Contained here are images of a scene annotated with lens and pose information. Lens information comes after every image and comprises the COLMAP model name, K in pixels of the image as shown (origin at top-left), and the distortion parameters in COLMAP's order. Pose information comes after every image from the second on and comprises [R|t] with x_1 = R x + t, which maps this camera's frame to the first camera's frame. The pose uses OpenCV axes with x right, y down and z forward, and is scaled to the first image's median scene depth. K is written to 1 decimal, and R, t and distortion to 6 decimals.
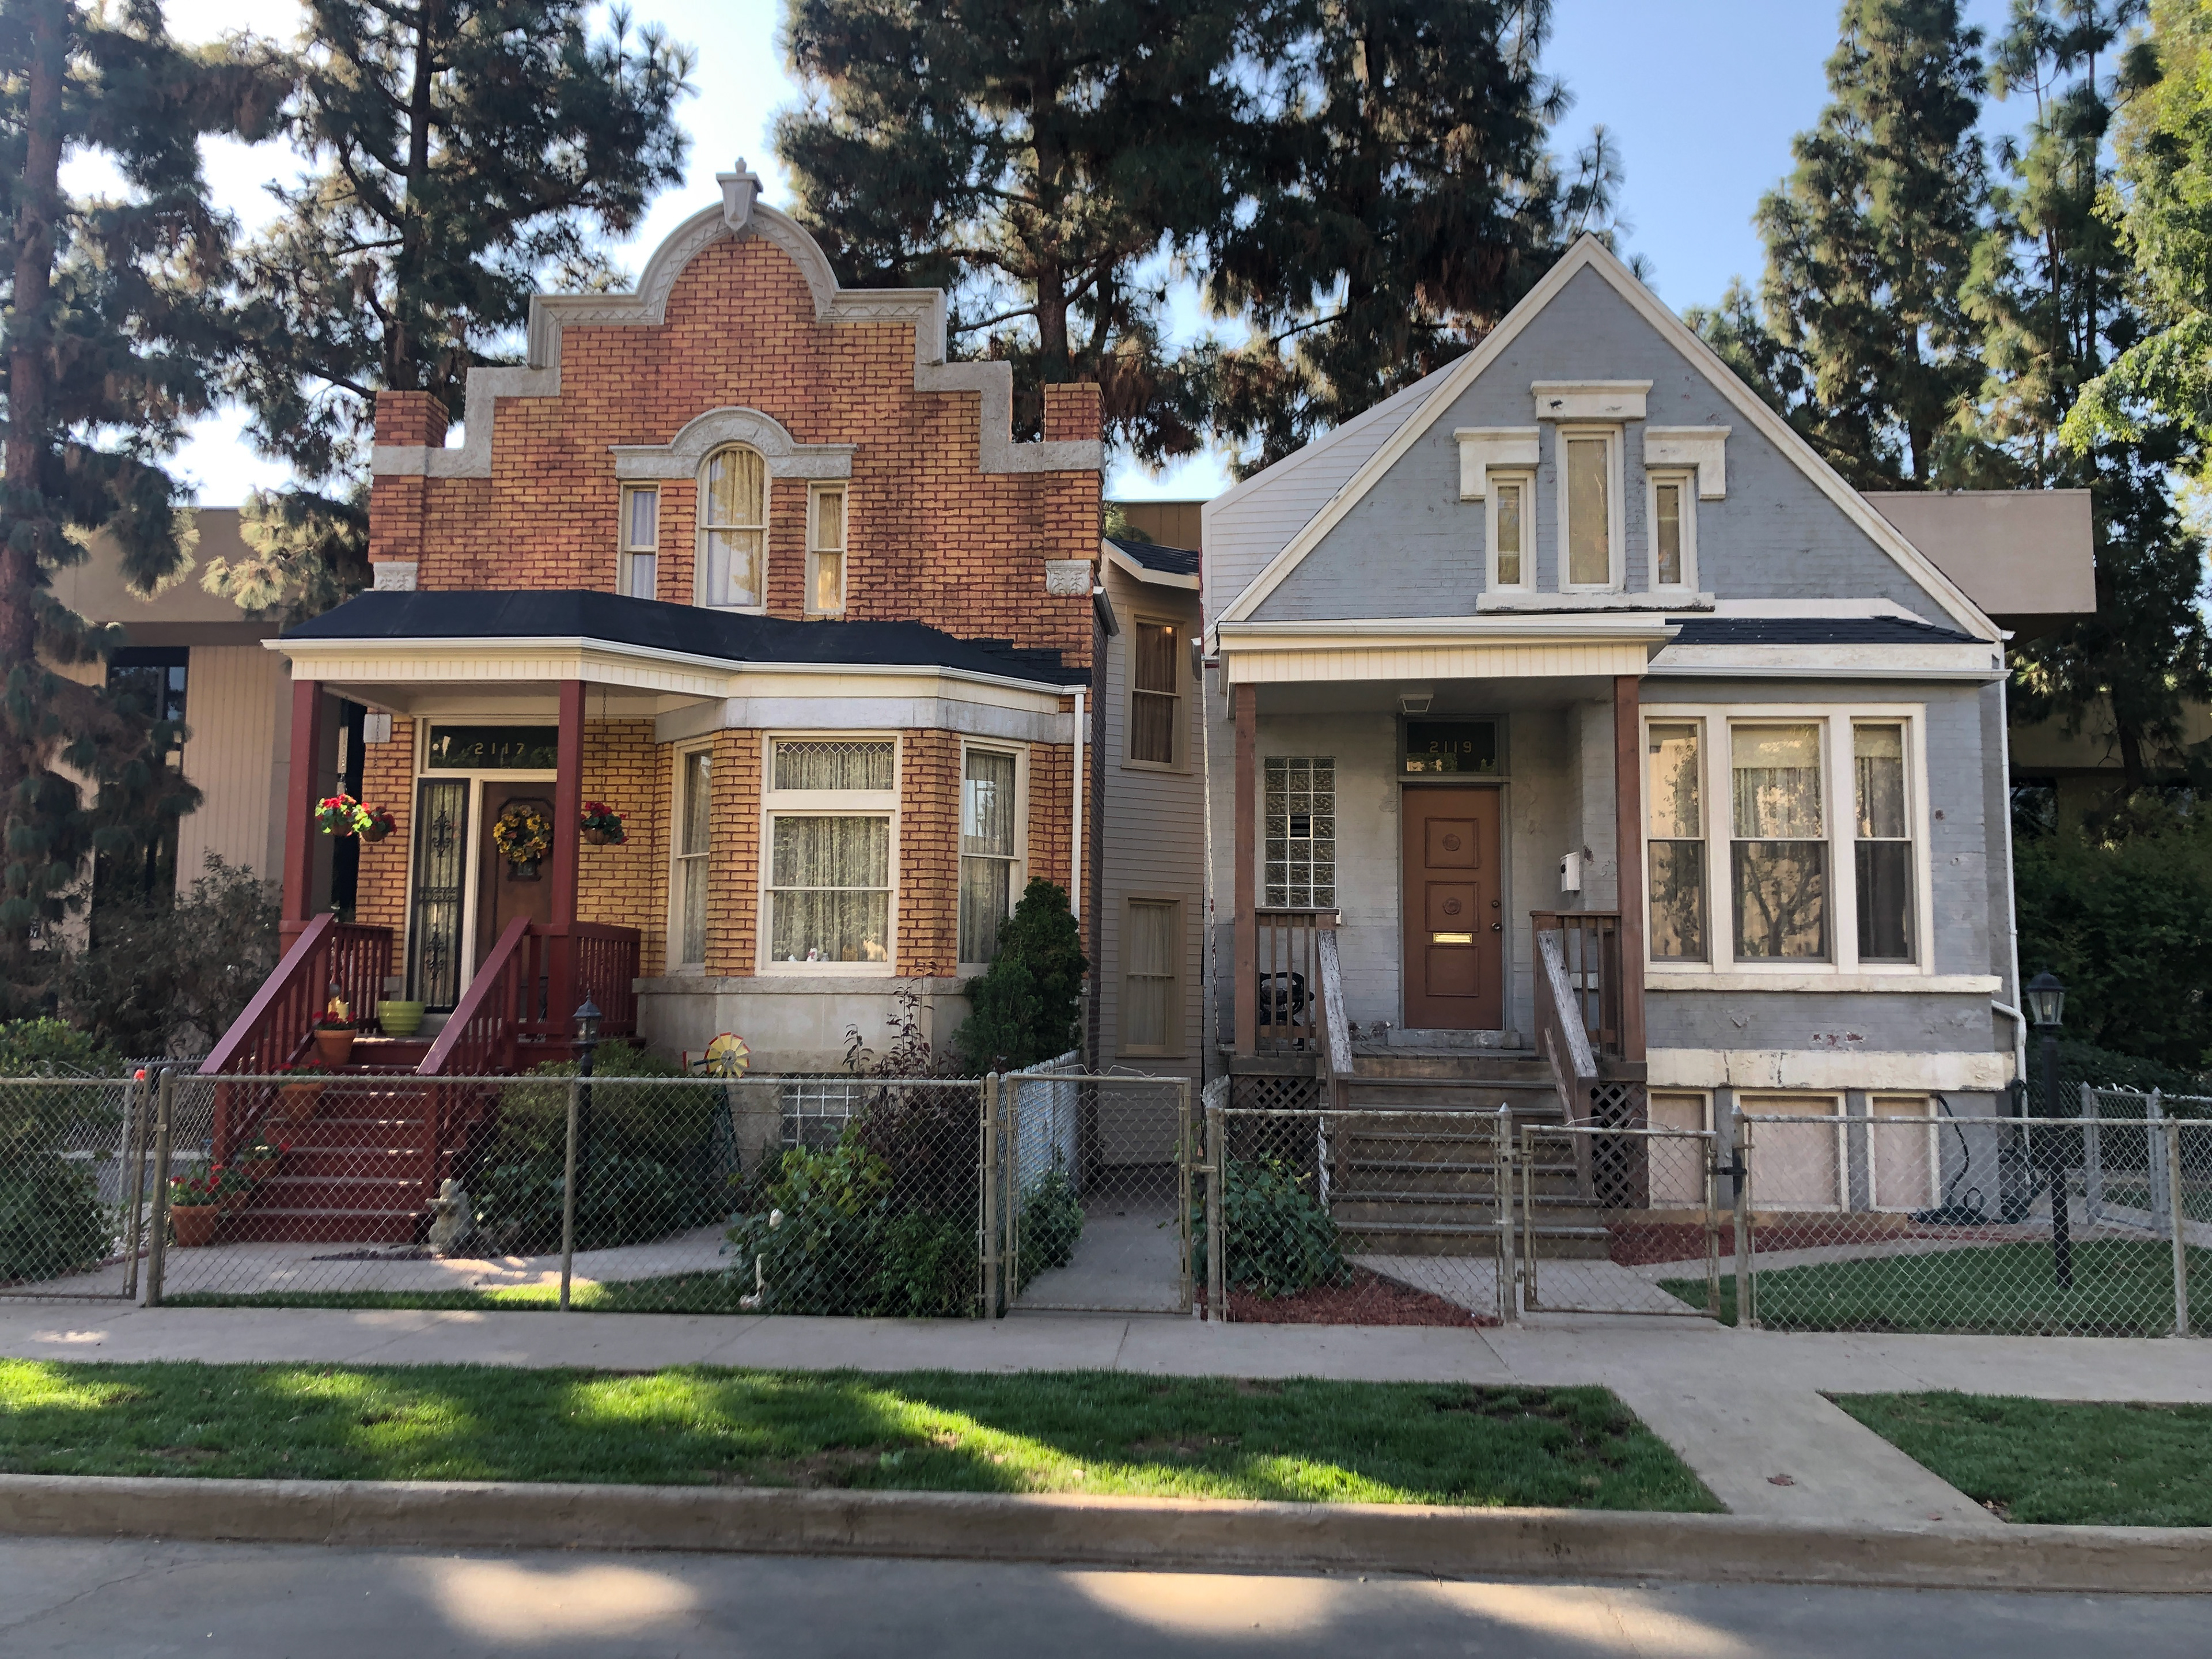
lens RADIAL K [[1773.0, 0, 1102.8], [0, 1773.0, 820.9], [0, 0, 1]] dist [0.030485, -0.035471]
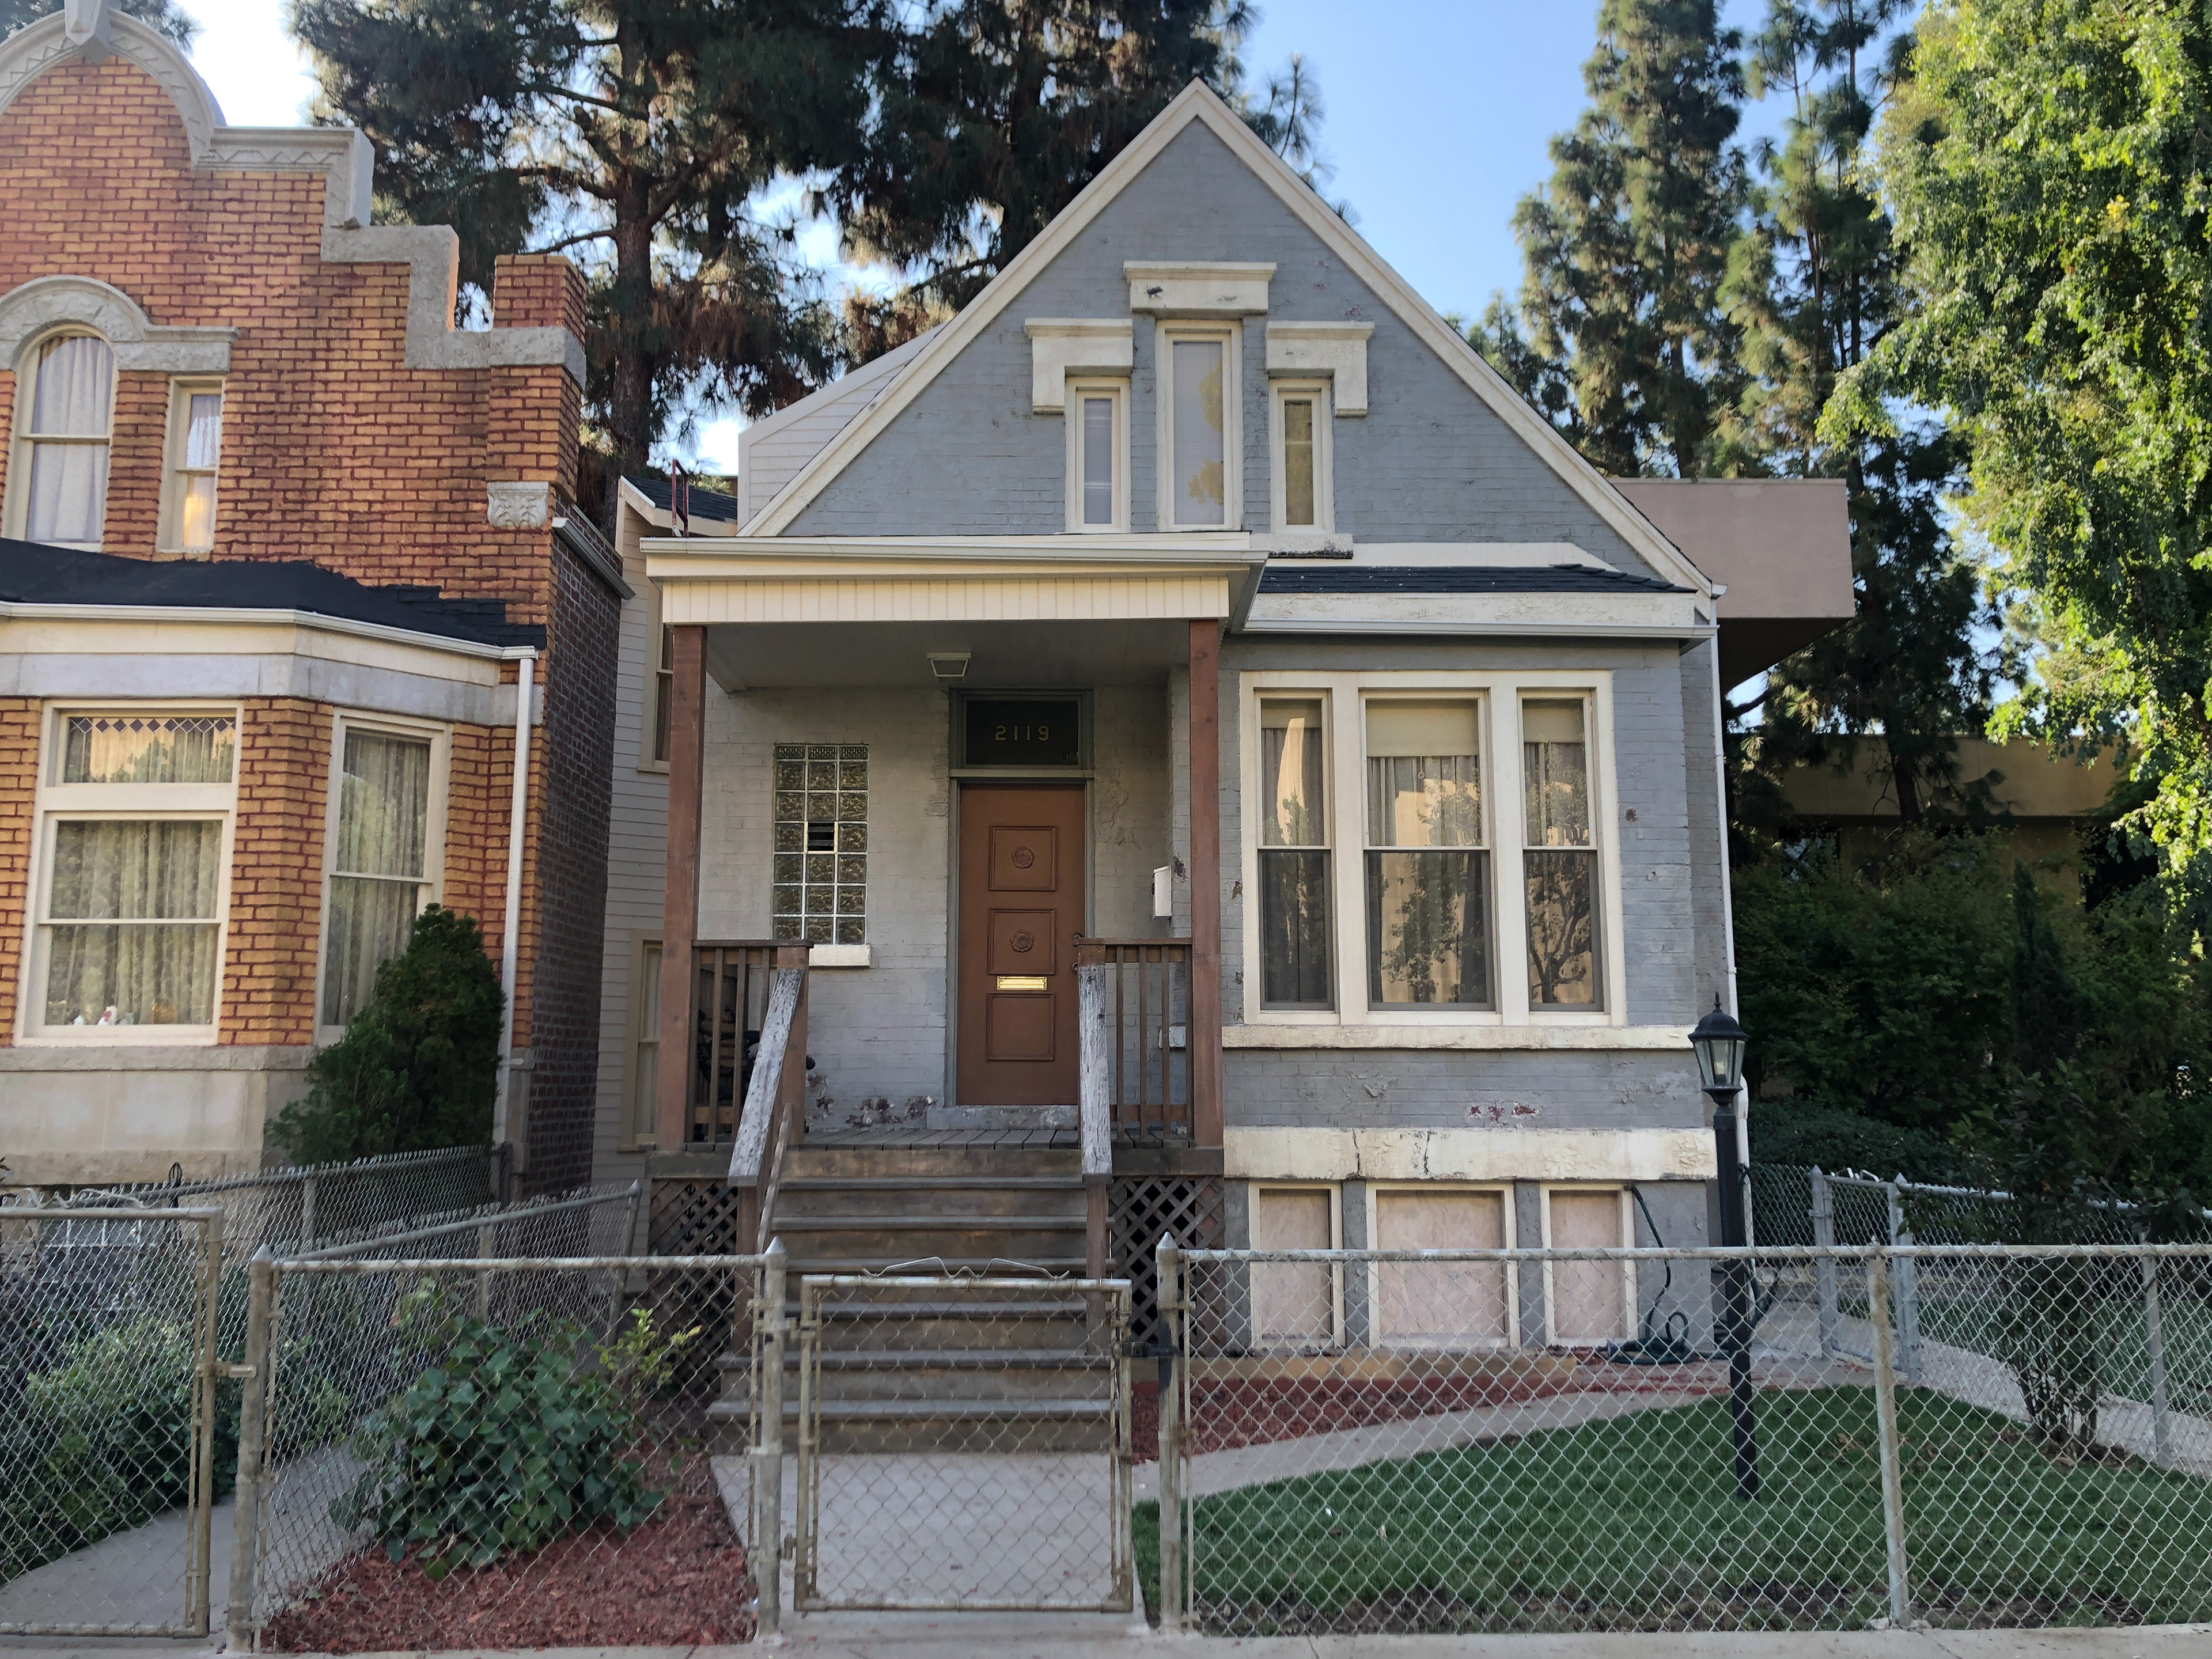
lens RADIAL K [[1773.0, 0, 1111.1], [0, 1773.0, 812.6], [0, 0, 1]] dist [0.030485, -0.035471]
pose [[0.995922, 0.001156, 0.090214, 0.167146], [0.003097, 0.998890, -0.046991, 0.028732], [-0.090169, 0.047079, 0.994813, 0.243982]]
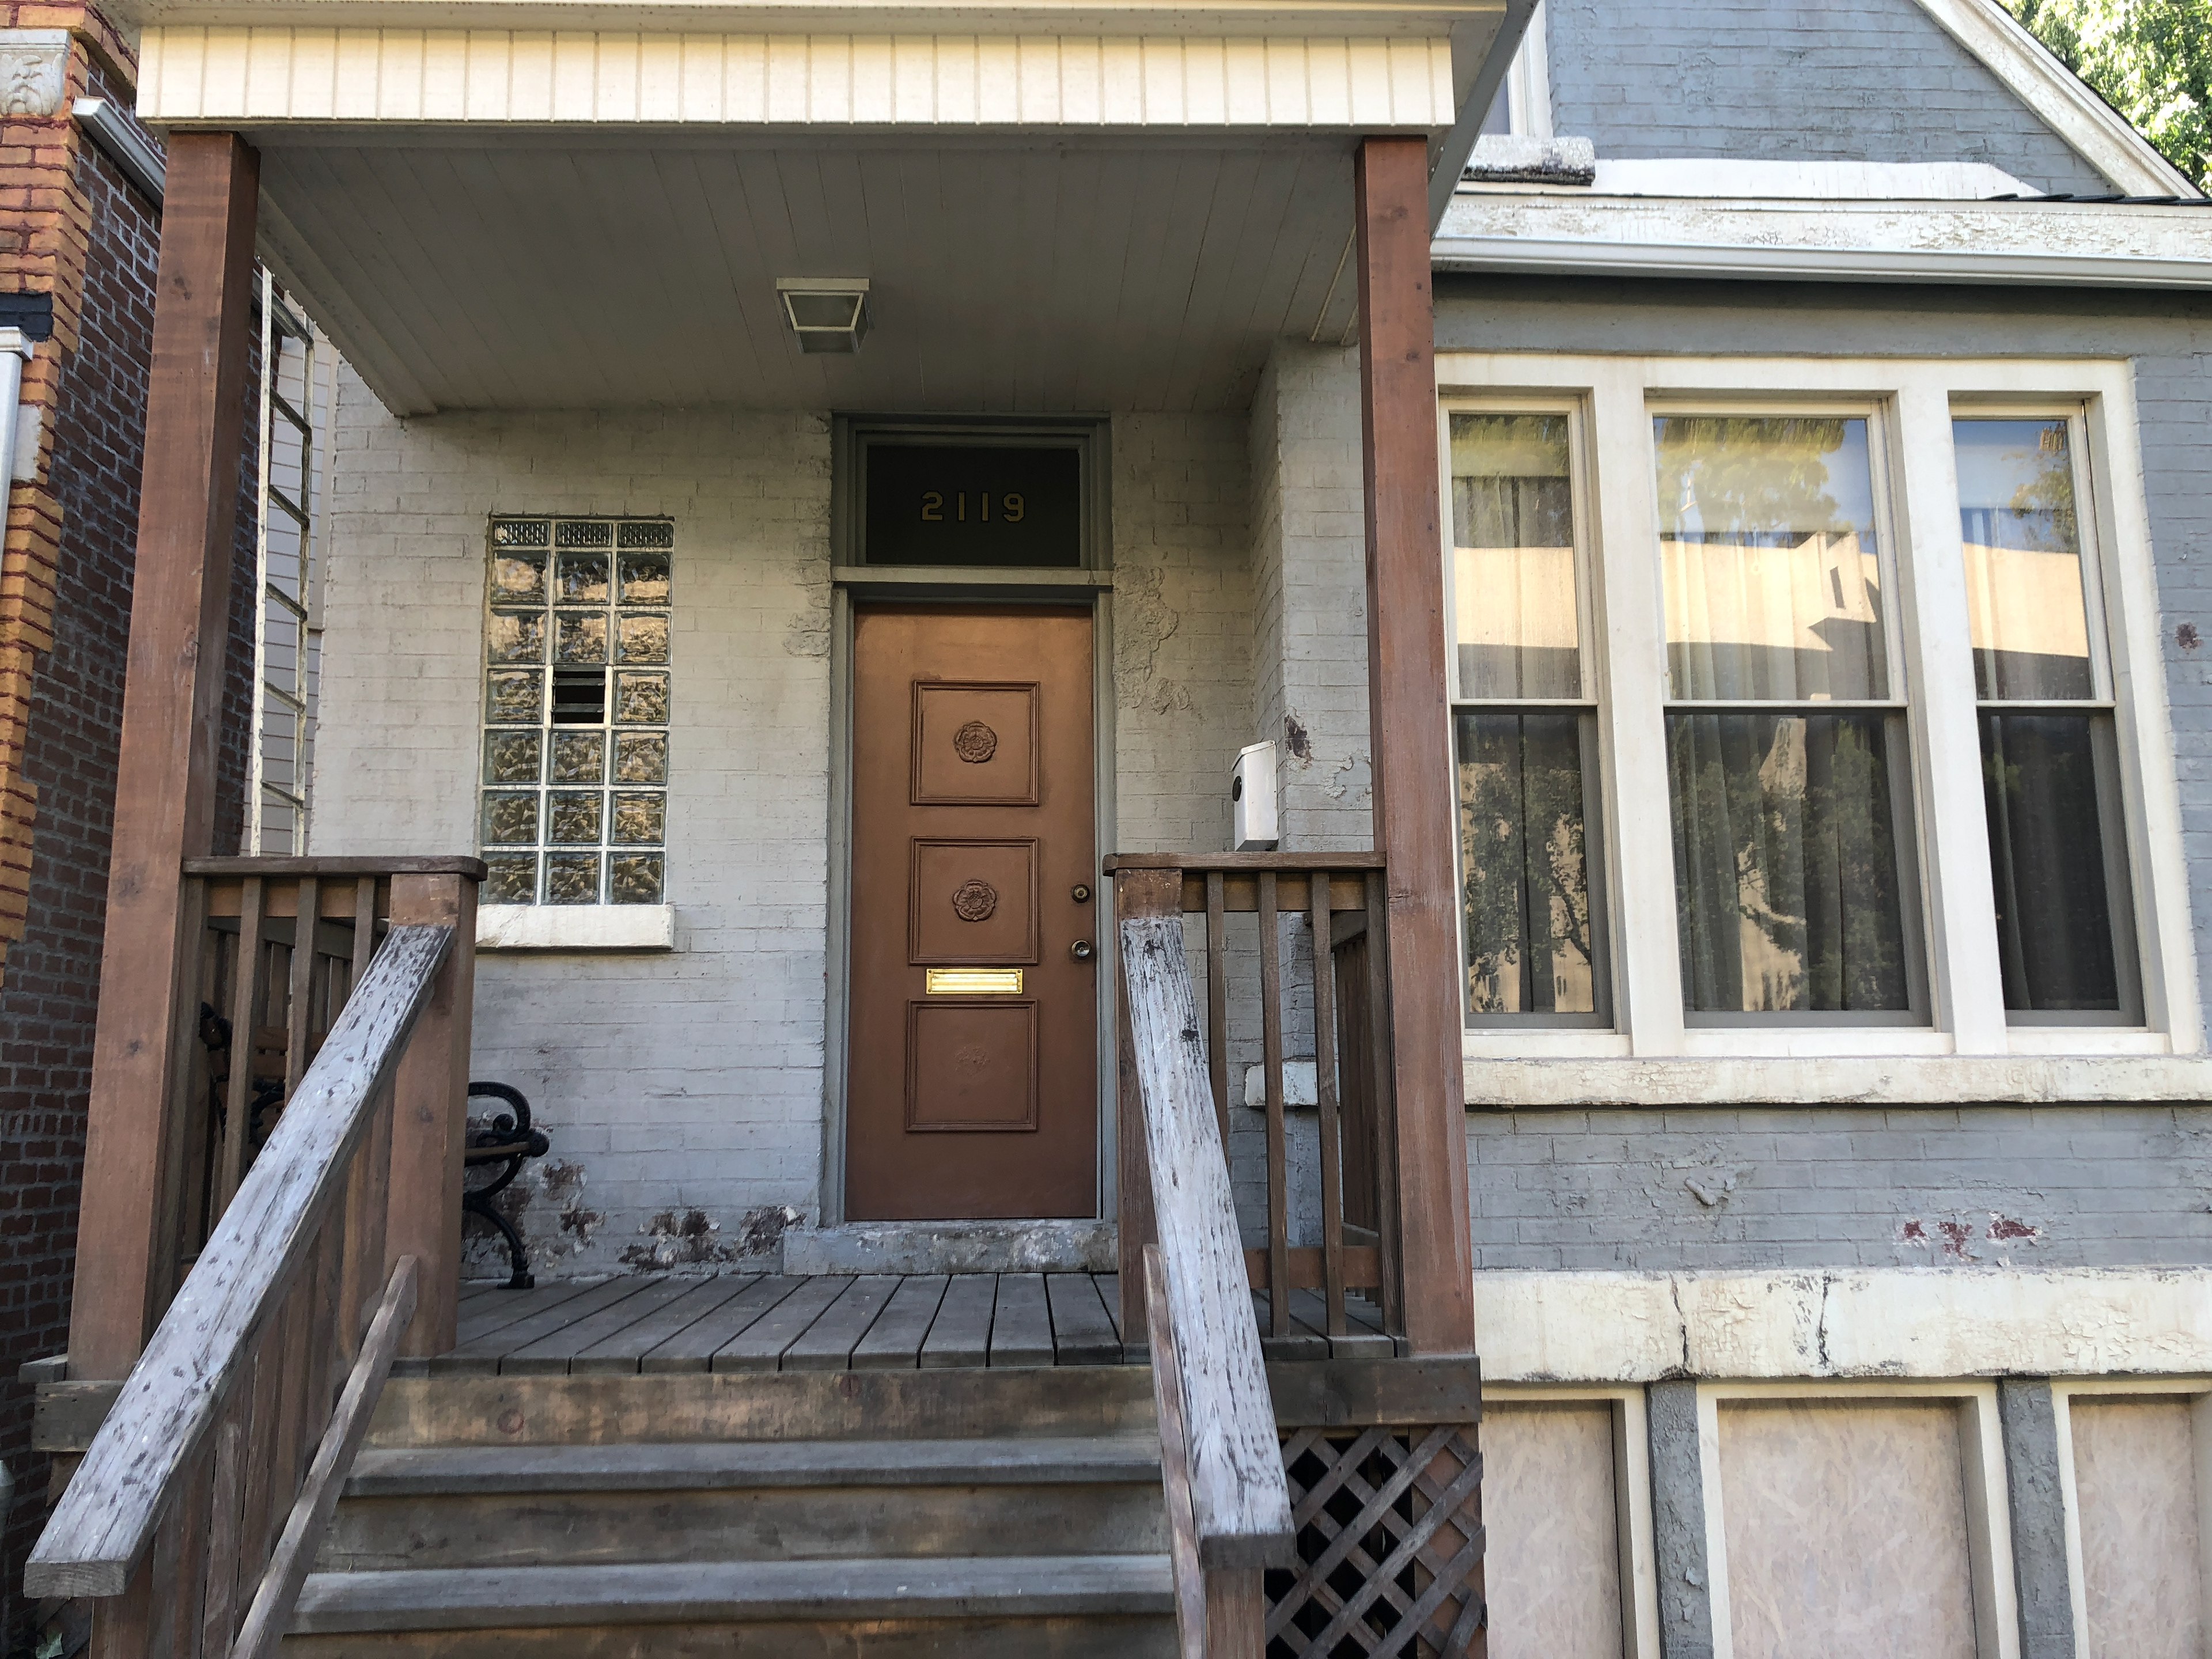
lens RADIAL K [[1773.0, 0, 1113.0], [0, 1773.0, 824.7], [0, 0, 1]] dist [0.030485, -0.035471]
pose [[0.991490, 0.001206, 0.130179, 0.176869], [0.007009, 0.998012, -0.062627, 0.055961], [-0.129996, 0.063006, 0.989511, 0.606657]]
